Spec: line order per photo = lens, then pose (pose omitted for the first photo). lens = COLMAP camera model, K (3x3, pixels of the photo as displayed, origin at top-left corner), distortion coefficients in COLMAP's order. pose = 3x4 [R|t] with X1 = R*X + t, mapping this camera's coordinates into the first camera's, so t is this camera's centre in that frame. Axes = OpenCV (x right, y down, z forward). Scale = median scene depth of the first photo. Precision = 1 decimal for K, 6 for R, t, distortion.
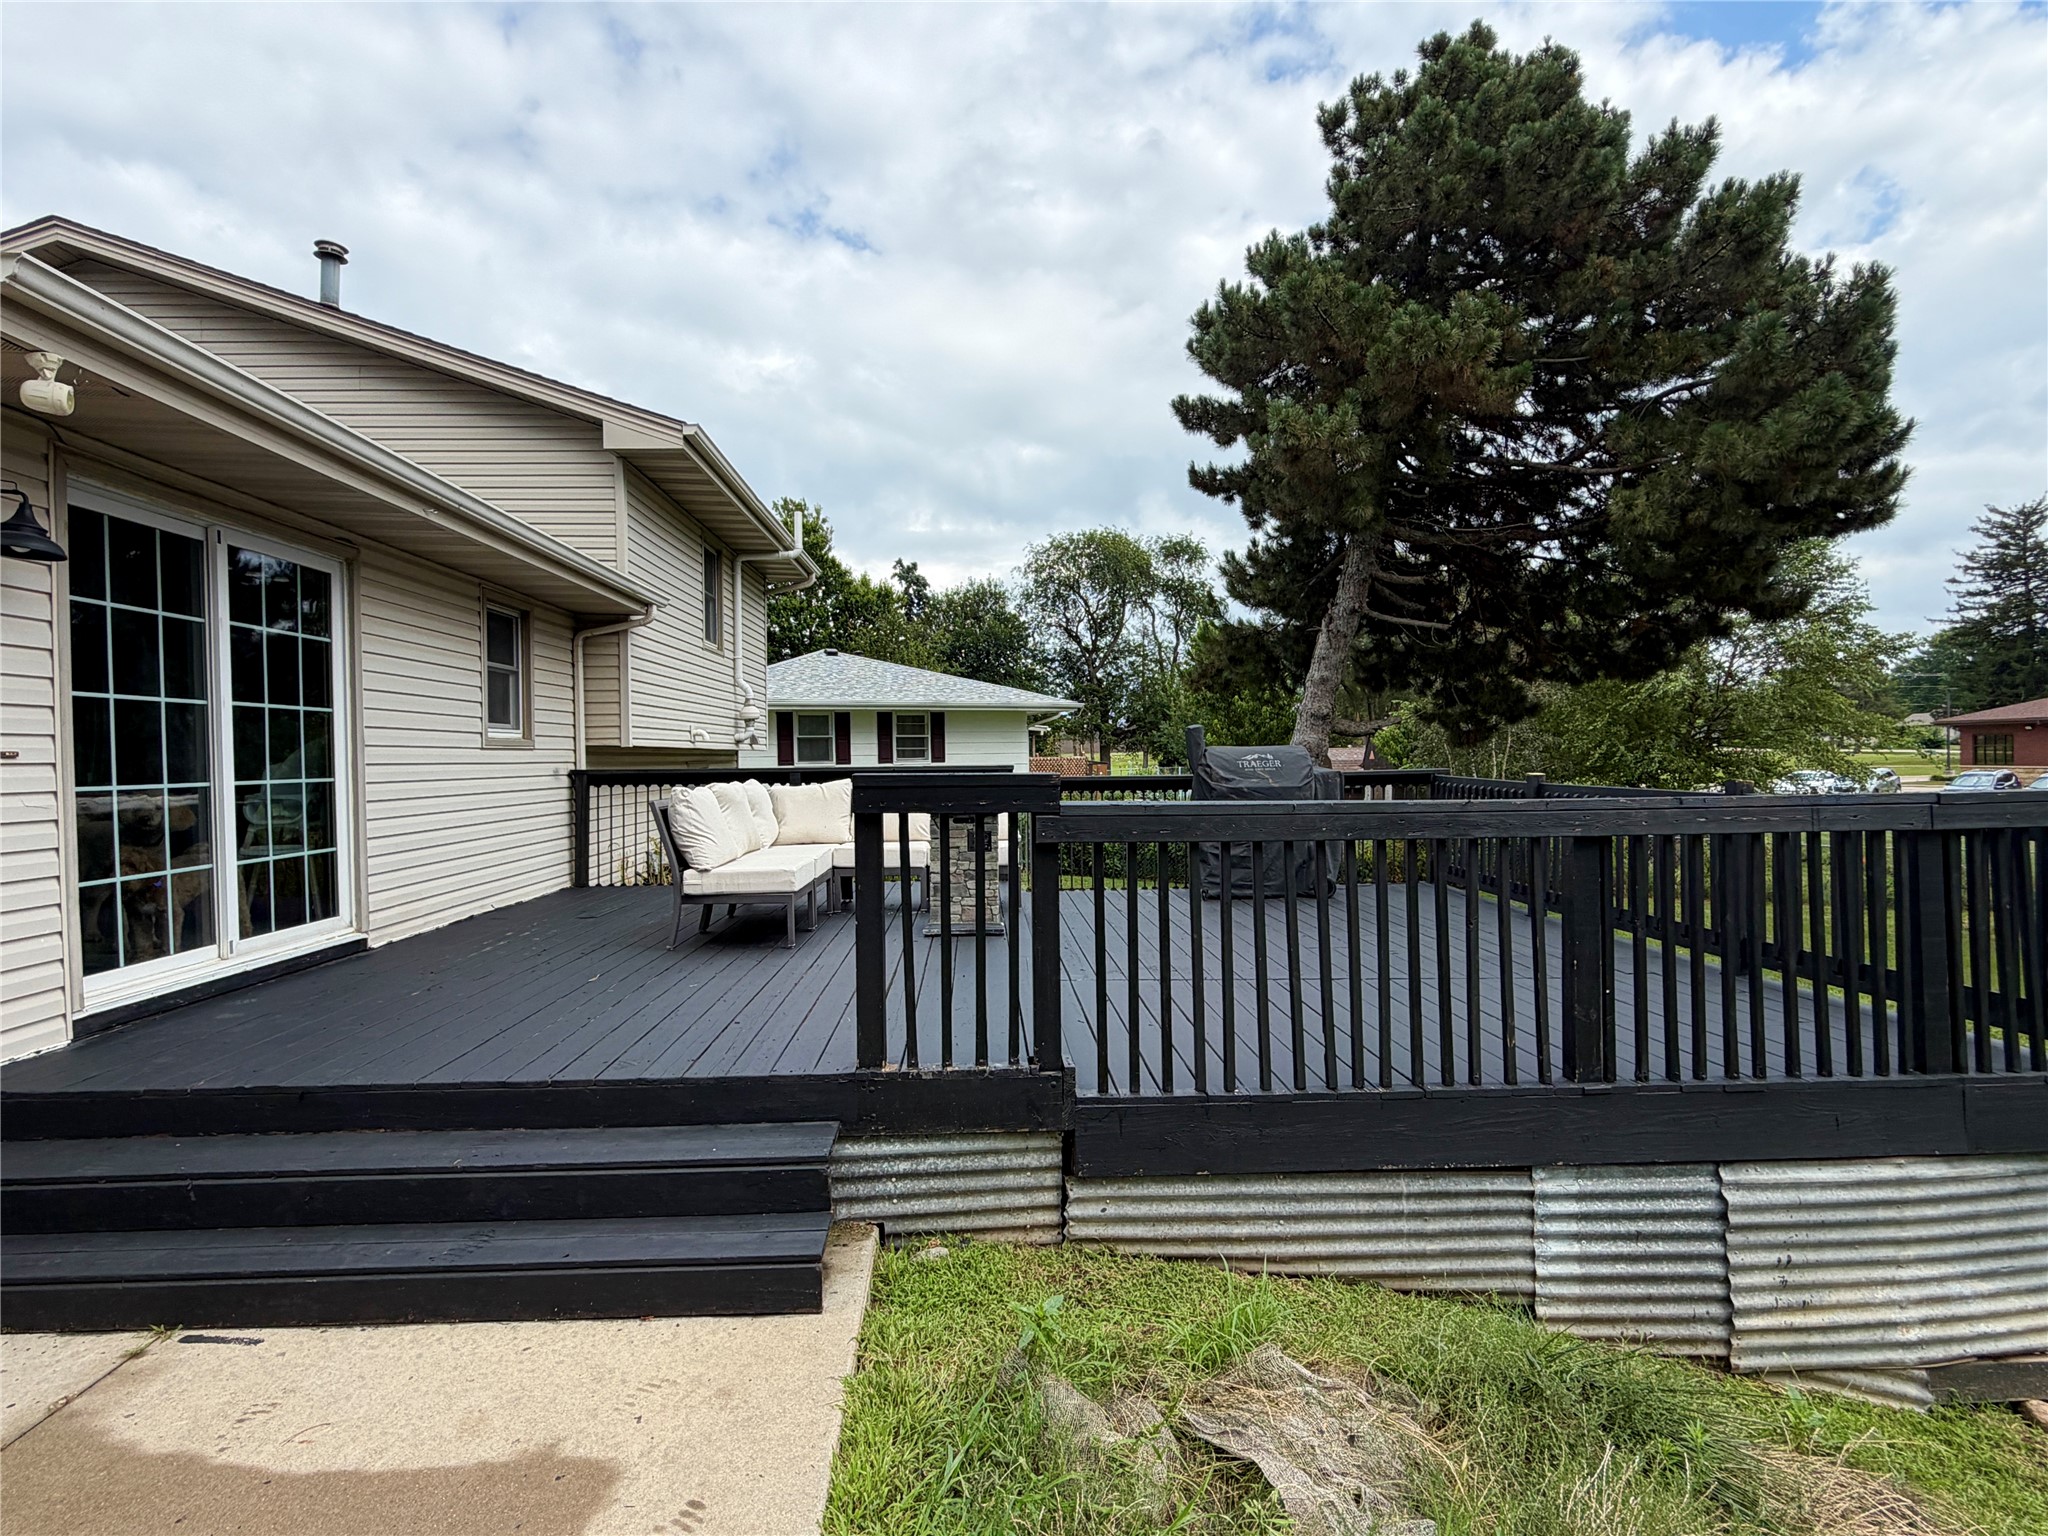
lens RADIAL K [[1052.0, 0, 1028.5], [0, 1052.0, 754.5], [0, 0, 1]] dist [0.014595, 0.000942]
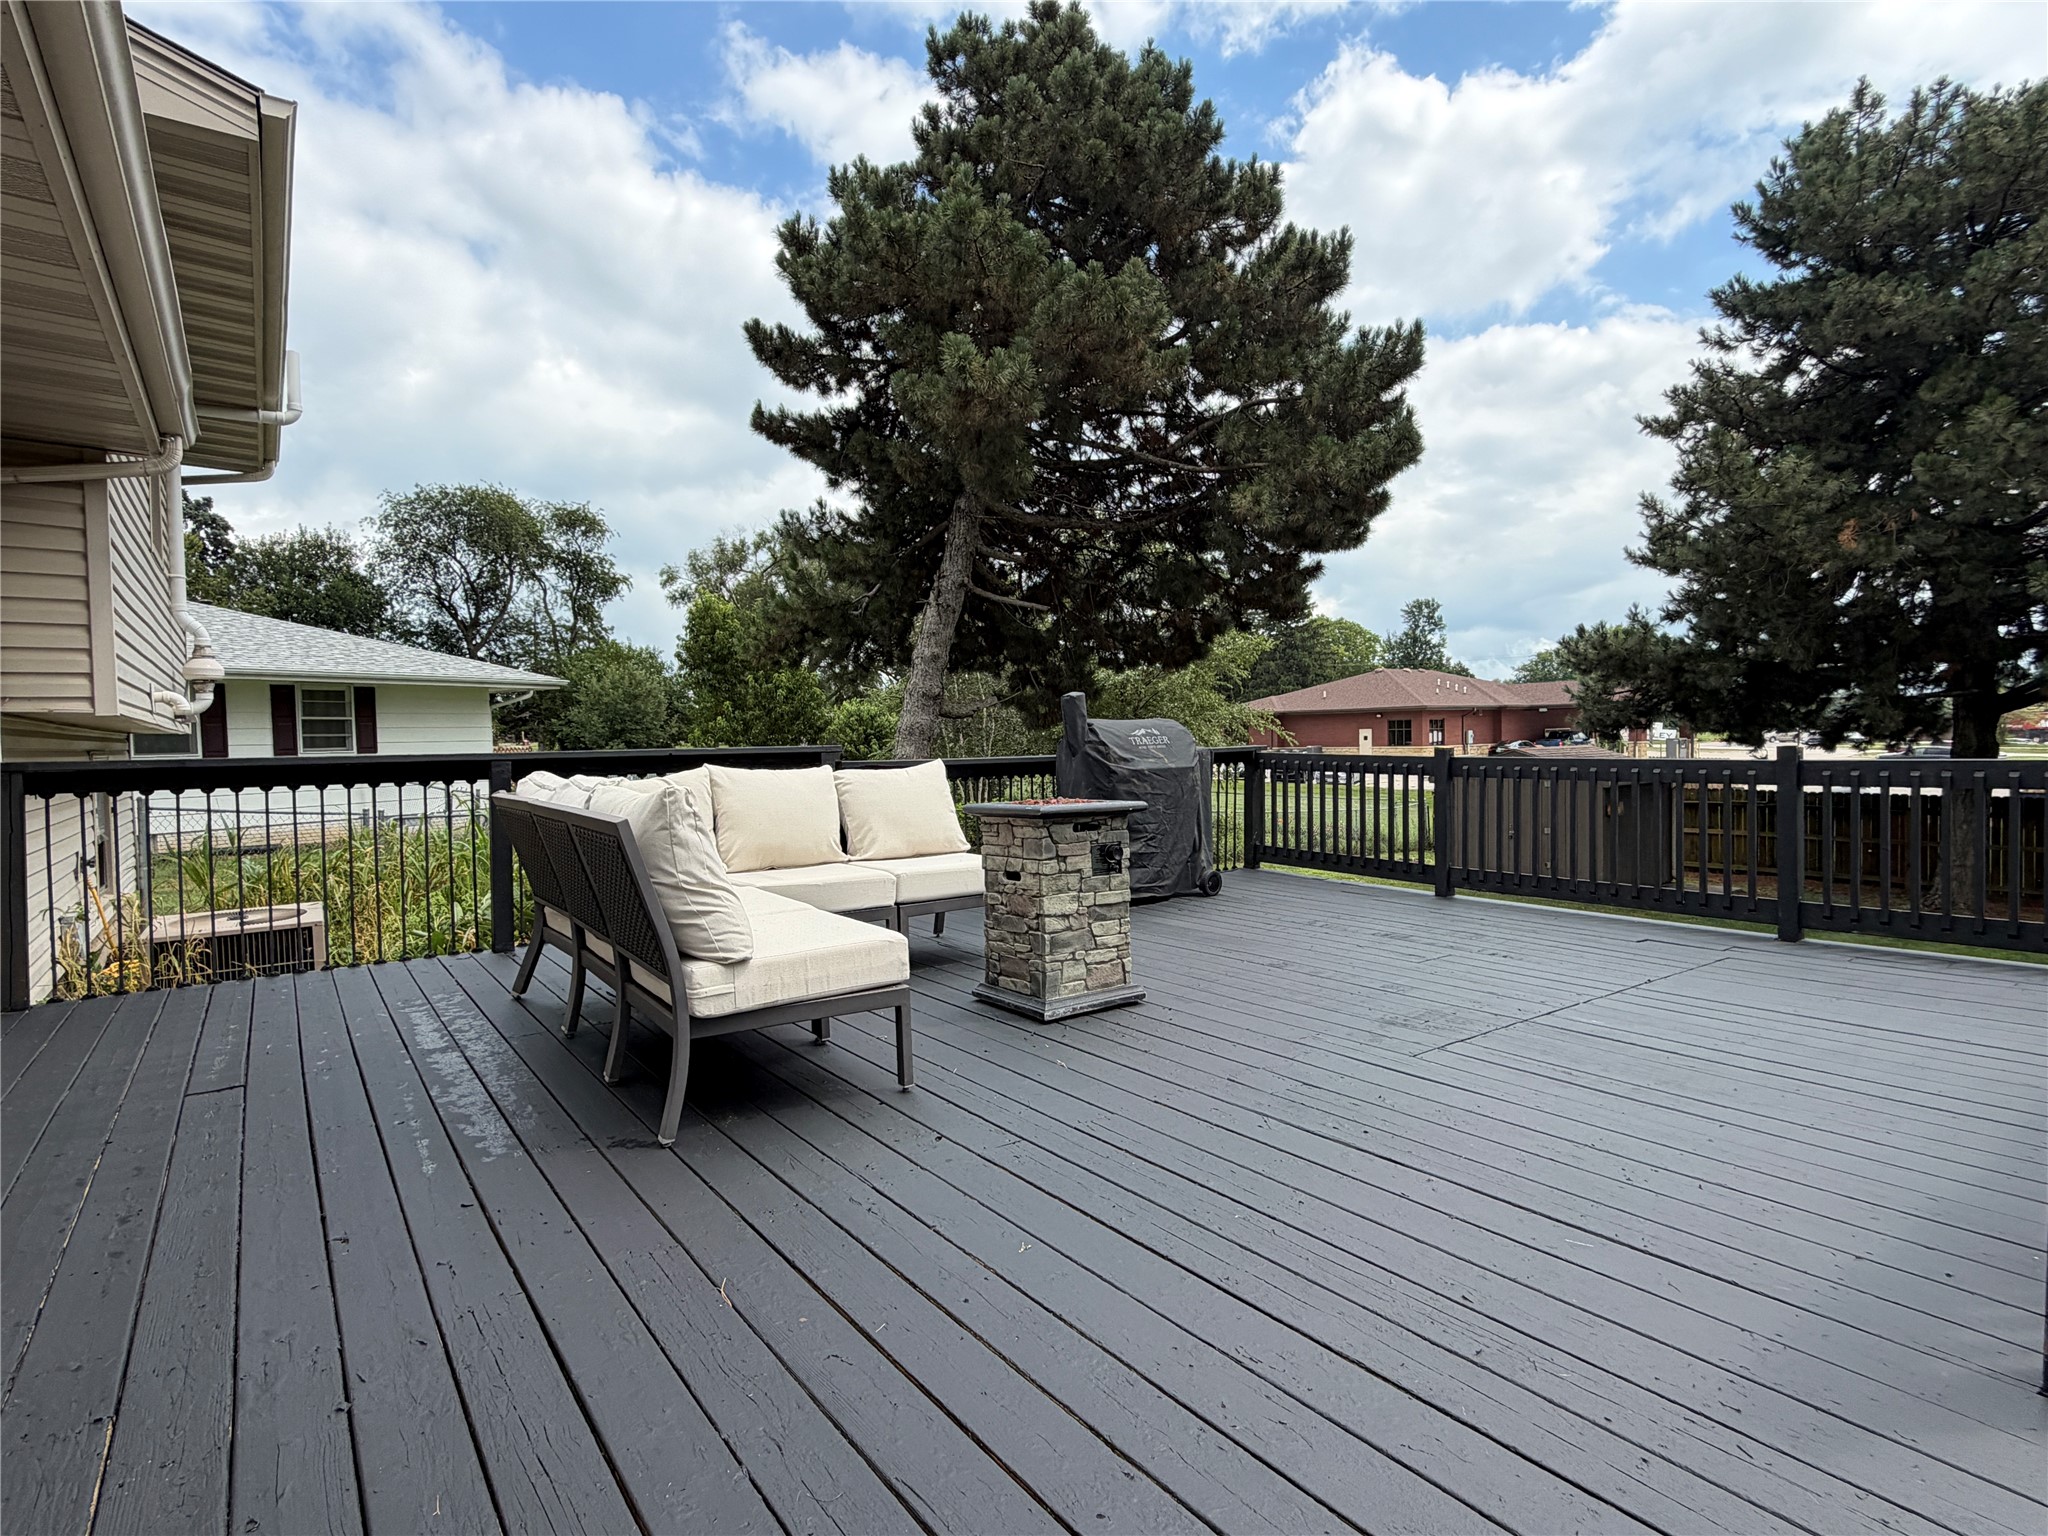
lens RADIAL K [[1030.9, 0, 1018.1], [0, 1030.9, 766.0], [0, 0, 1]] dist [0.001149, -0.001599]
pose [[0.833365, -0.020077, 0.552358, -0.140388], [0.008473, 0.999687, 0.023553, 0.004156], [-0.552658, -0.014948, 0.833274, 0.169743]]
